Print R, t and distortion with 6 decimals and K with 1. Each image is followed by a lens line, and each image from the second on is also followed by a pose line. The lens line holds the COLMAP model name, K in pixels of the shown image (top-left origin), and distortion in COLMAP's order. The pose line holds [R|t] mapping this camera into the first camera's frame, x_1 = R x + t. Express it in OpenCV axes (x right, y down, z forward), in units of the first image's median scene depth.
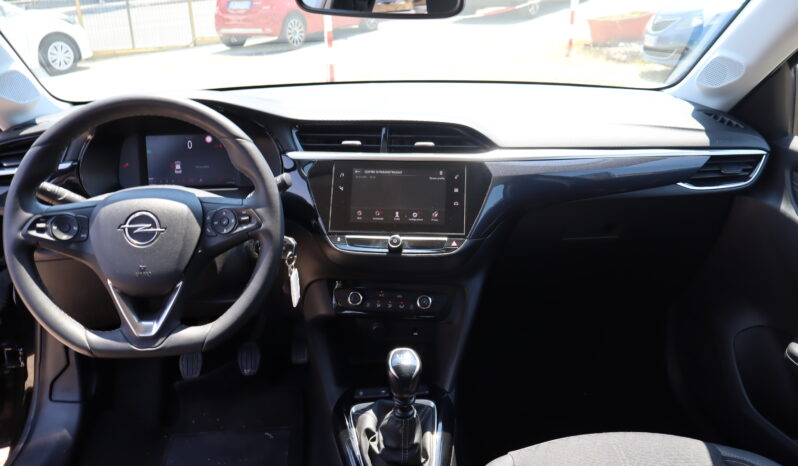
lens RADIAL K [[678.8, 0, 397.9], [0, 678.8, 229.2], [0, 0, 1]] dist [-0.009981, 0.028928]
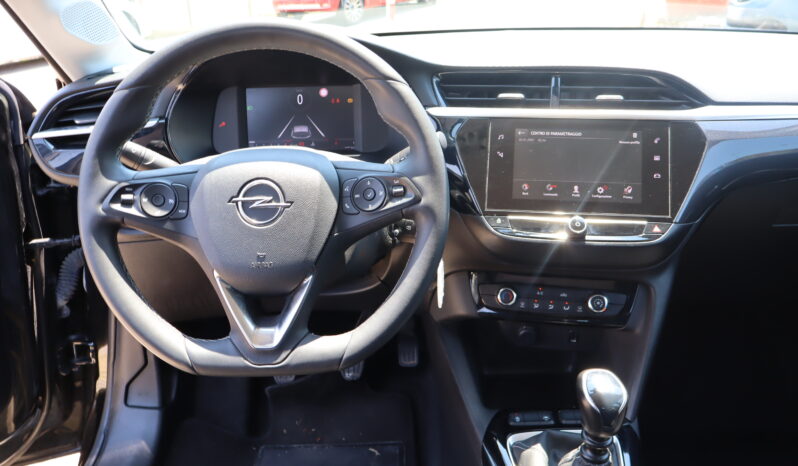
lens RADIAL K [[678.8, 0, 399.2], [0, 678.8, 229.3], [0, 0, 1]] dist [-0.009981, 0.028928]
pose [[0.997650, 0.015332, -0.066775, -0.146265], [-0.013539, 0.999538, 0.027220, 0.004965], [0.067161, -0.026252, 0.997397, 0.227166]]
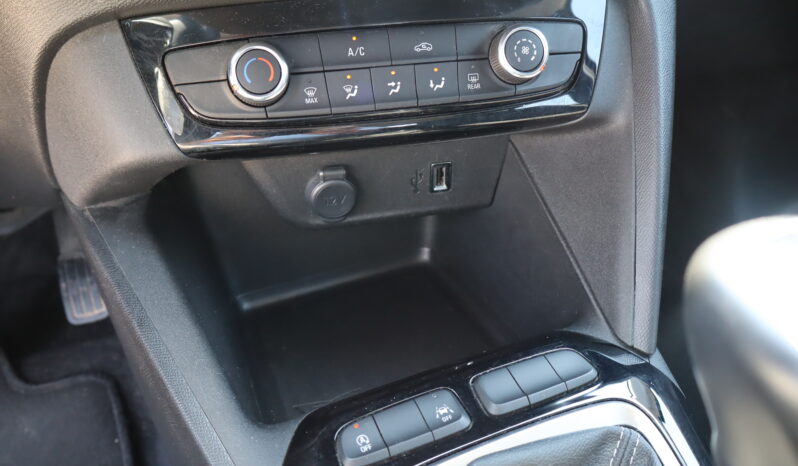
lens RADIAL K [[678.8, 0, 404.6], [0, 678.8, 238.3], [0, 0, 1]] dist [-0.009981, 0.028928]
pose [[0.941904, -0.185436, 0.280056, -0.100030], [0.129484, 0.969807, 0.206659, 0.124516], [-0.309922, -0.158391, 0.937476, 0.799881]]
